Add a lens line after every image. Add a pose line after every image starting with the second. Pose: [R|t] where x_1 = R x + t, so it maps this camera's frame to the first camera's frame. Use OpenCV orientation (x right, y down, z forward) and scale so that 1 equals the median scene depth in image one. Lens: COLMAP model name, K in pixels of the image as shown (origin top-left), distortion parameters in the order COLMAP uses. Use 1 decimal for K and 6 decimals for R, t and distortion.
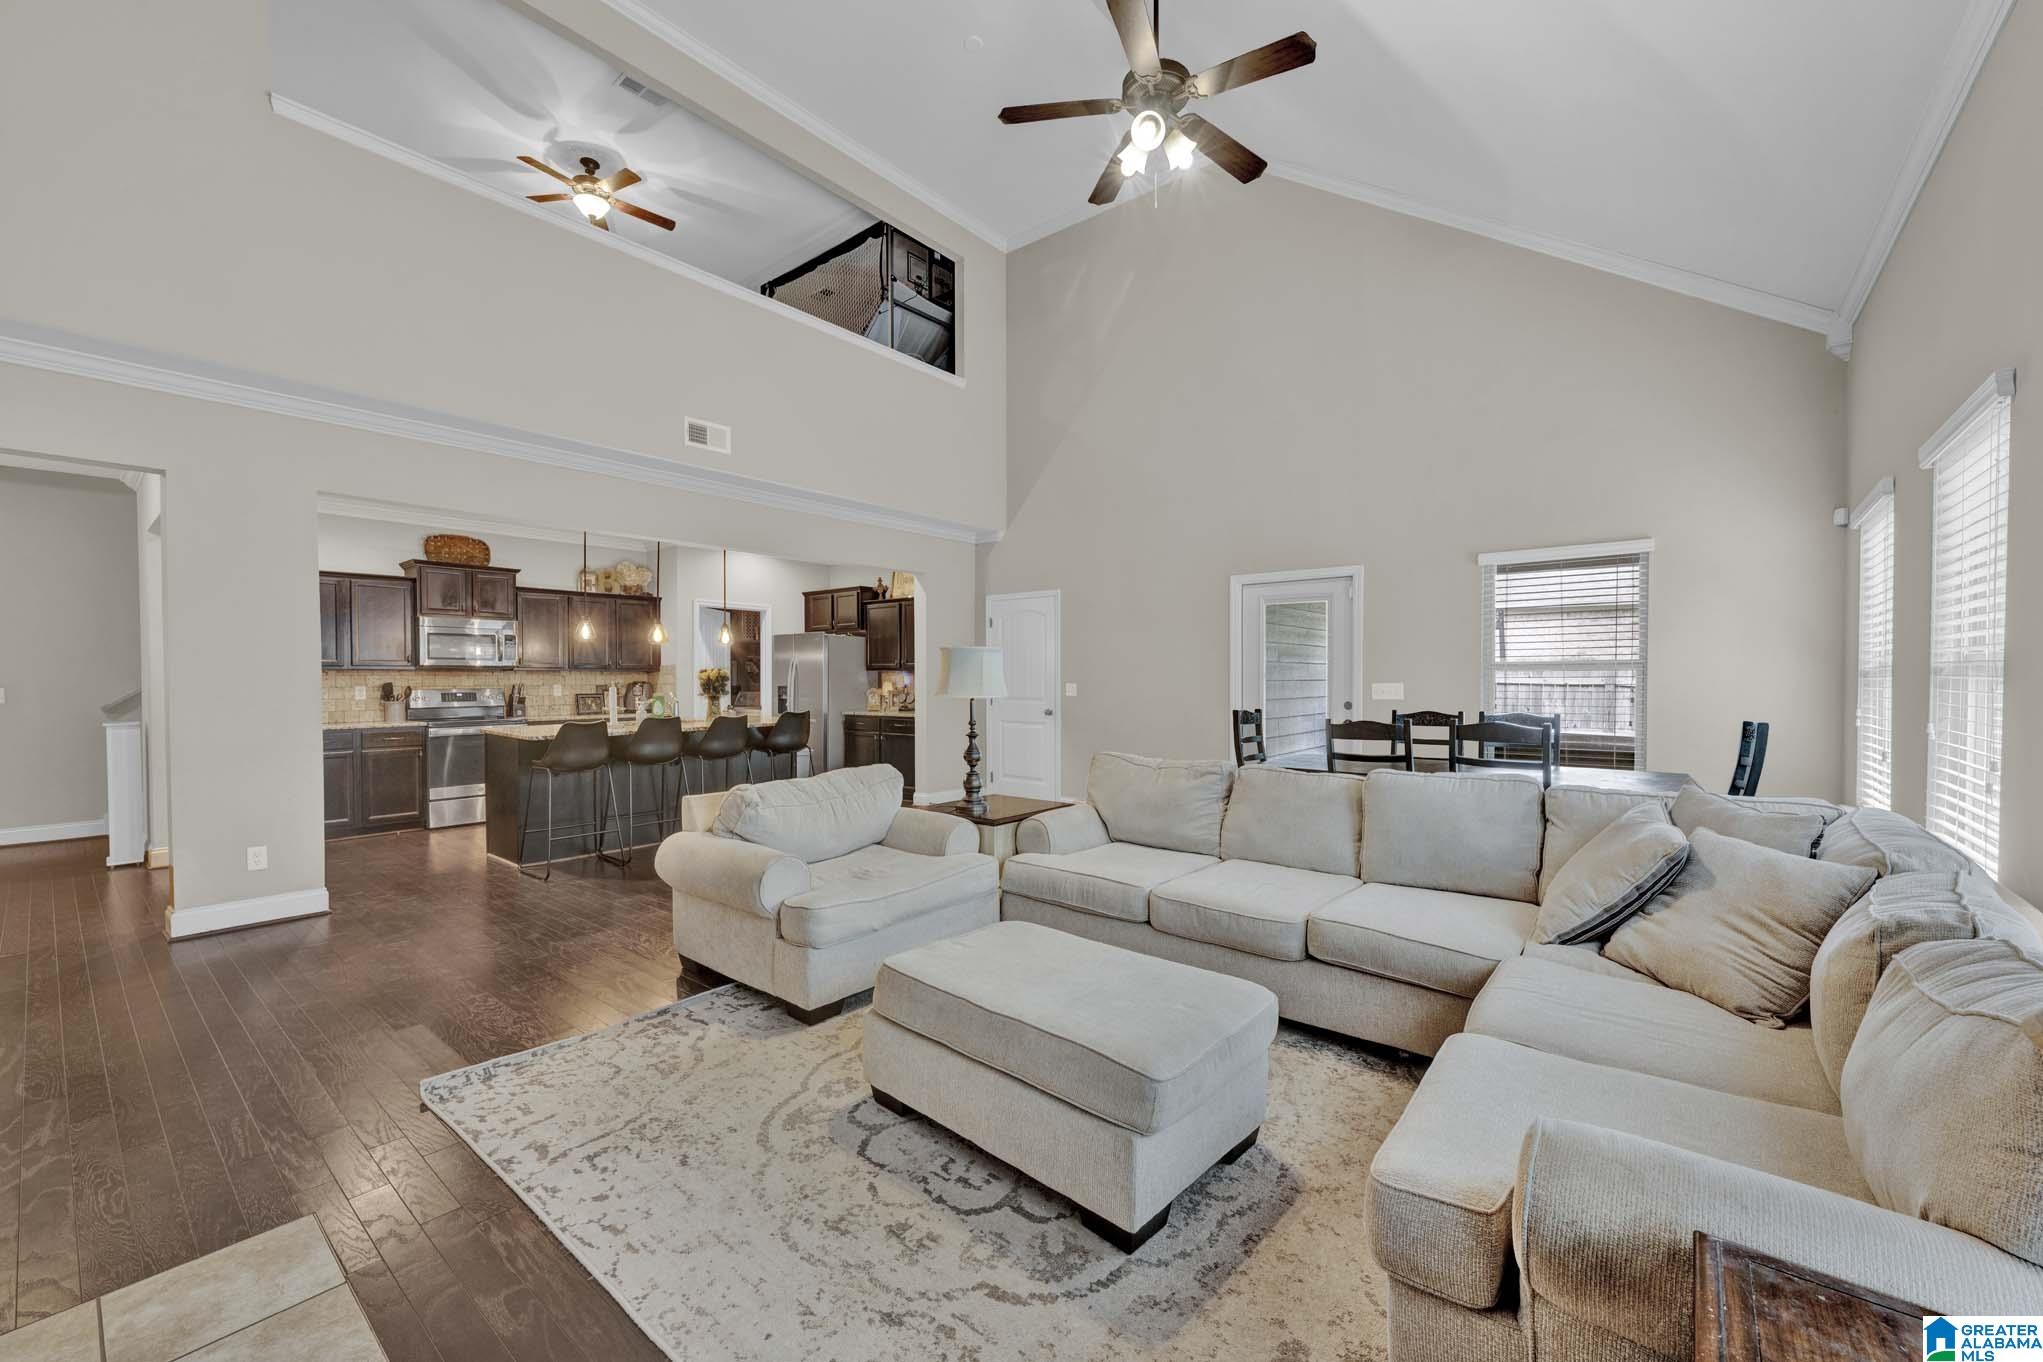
lens RADIAL K [[806.4, 0, 1020.4], [0, 806.4, 686.0], [0, 0, 1]] dist [-0.001630, -0.000085]
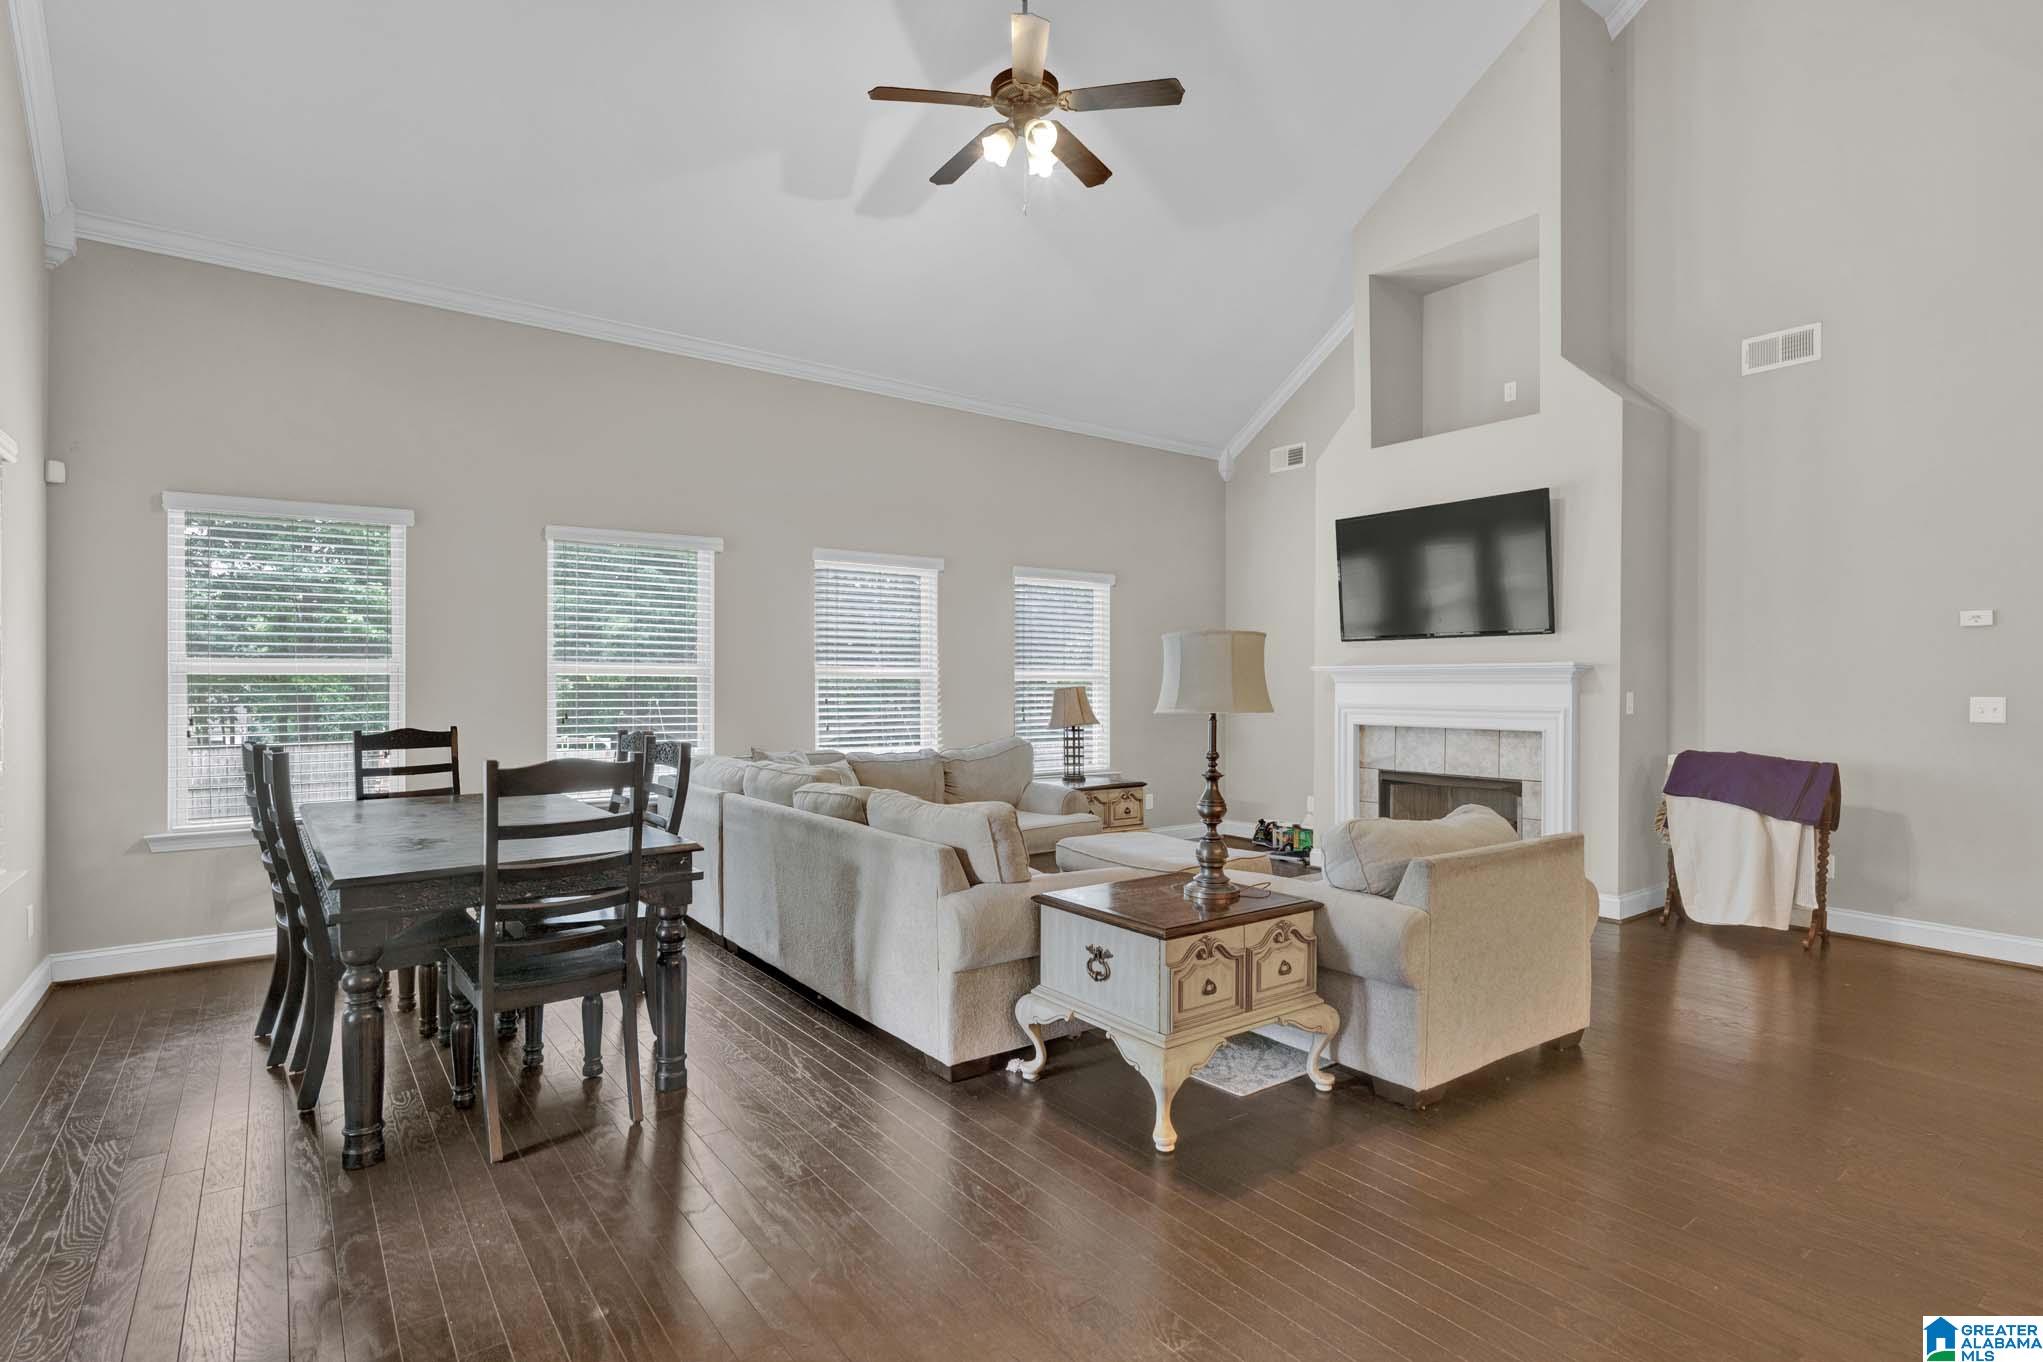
lens RADIAL K [[1006.5, 0, 1020.2], [0, 1006.5, 692.7], [0, 0, 1]] dist [0.001774, 0.000001]
pose [[-0.969755, -0.003862, 0.244050, -0.201394], [0.001702, 0.999743, 0.022586, -0.042576], [-0.244074, 0.022318, -0.969500, 3.459738]]
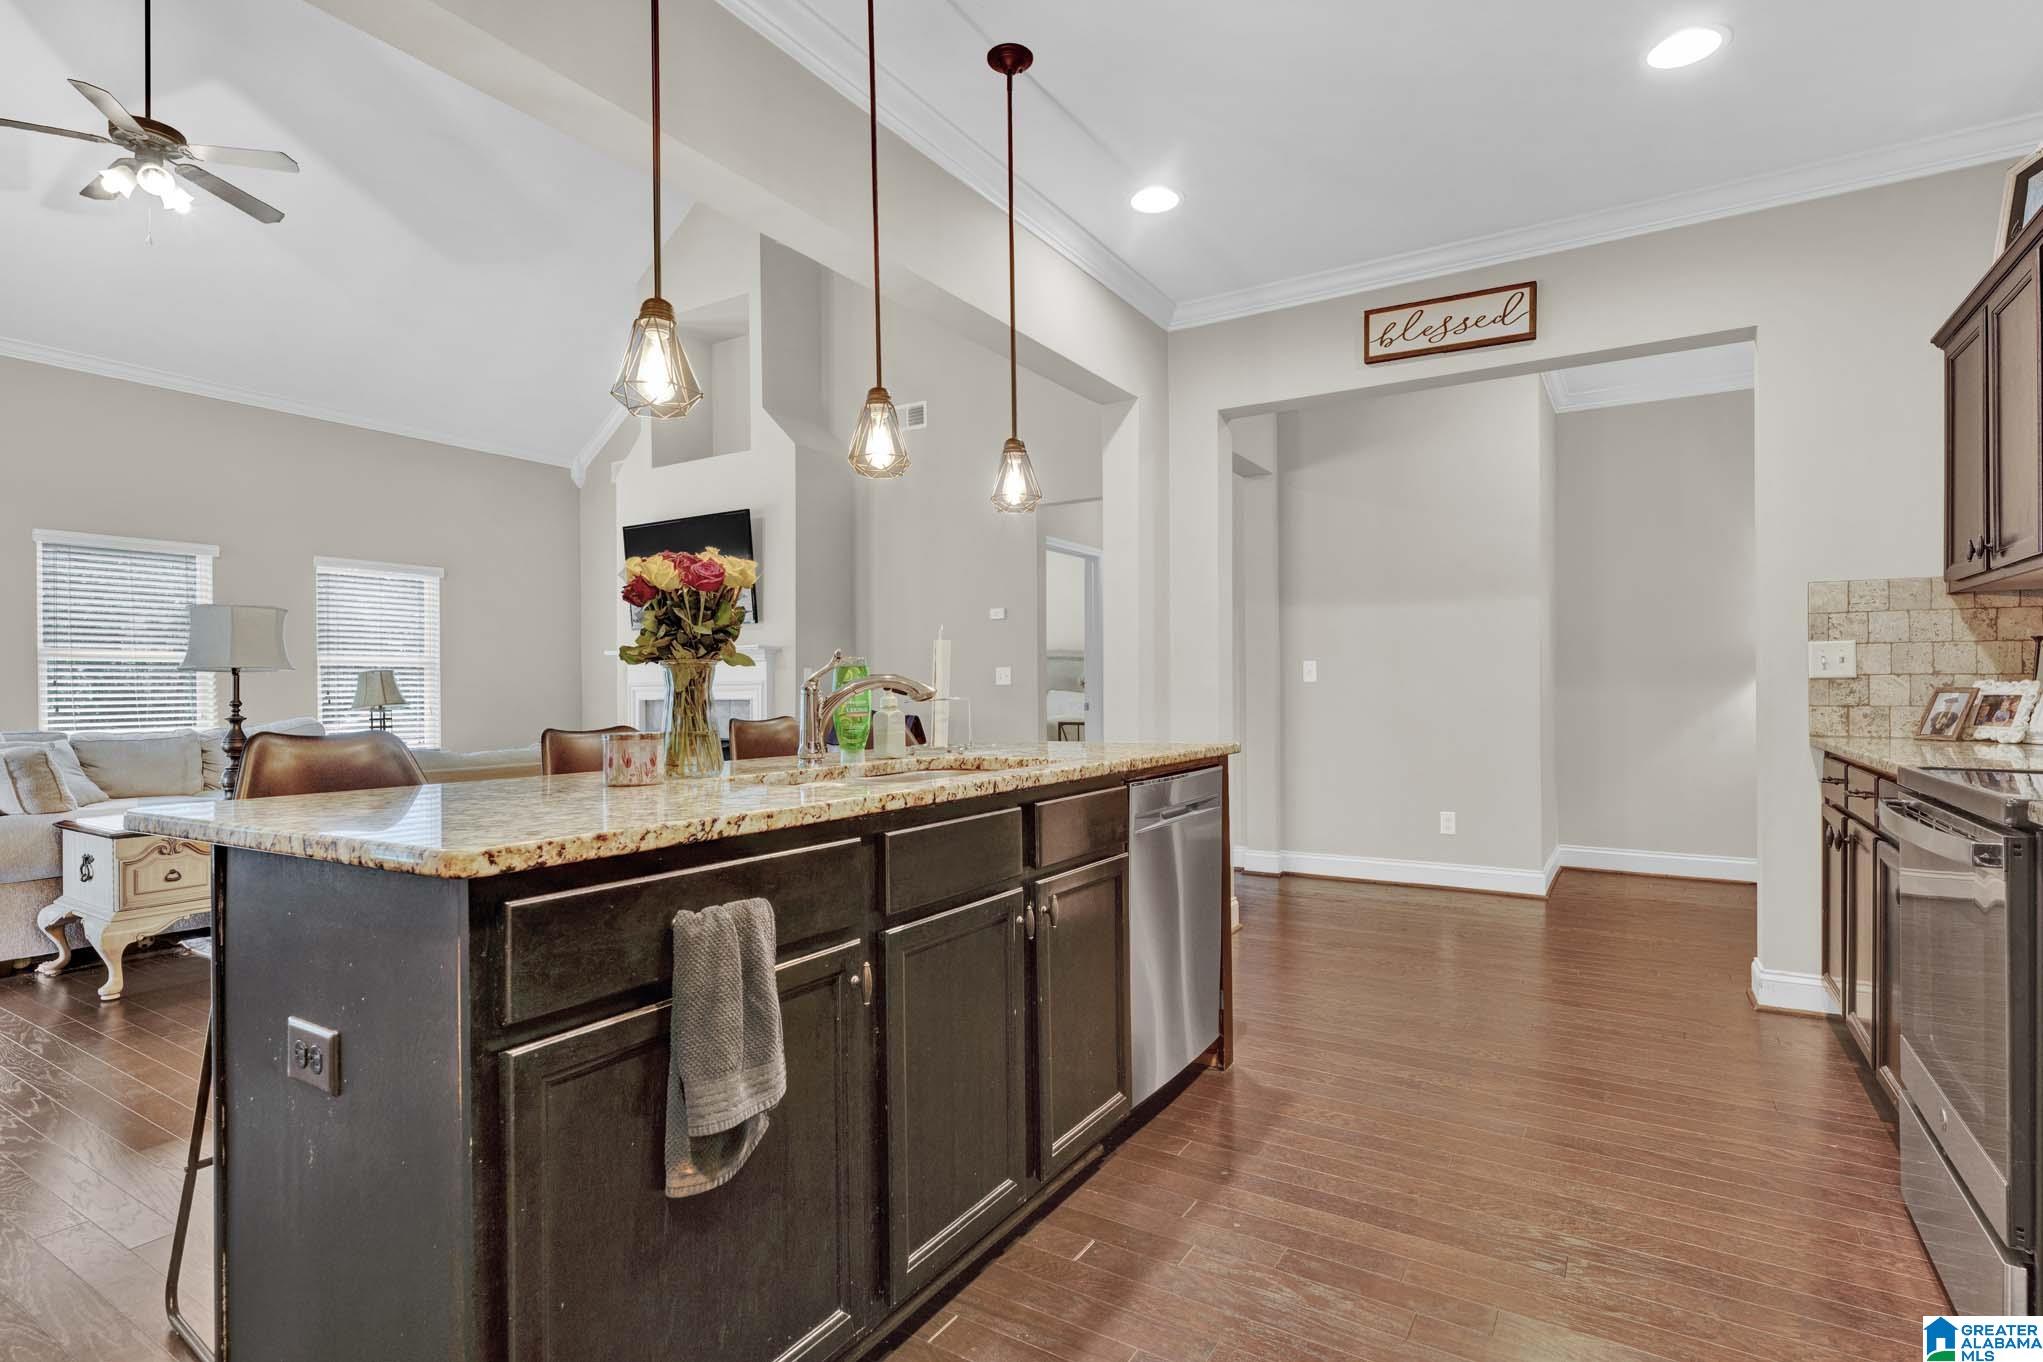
lens RADIAL K [[999.1, 0, 1015.0], [0, 999.1, 689.1], [0, 0, 1]] dist [0.003045, 0.000030]
pose [[-0.991768, 0.008808, -0.127748, -1.329115], [0.006916, 0.999860, 0.015247, 0.039979], [0.127864, 0.014238, -0.991689, 4.000187]]
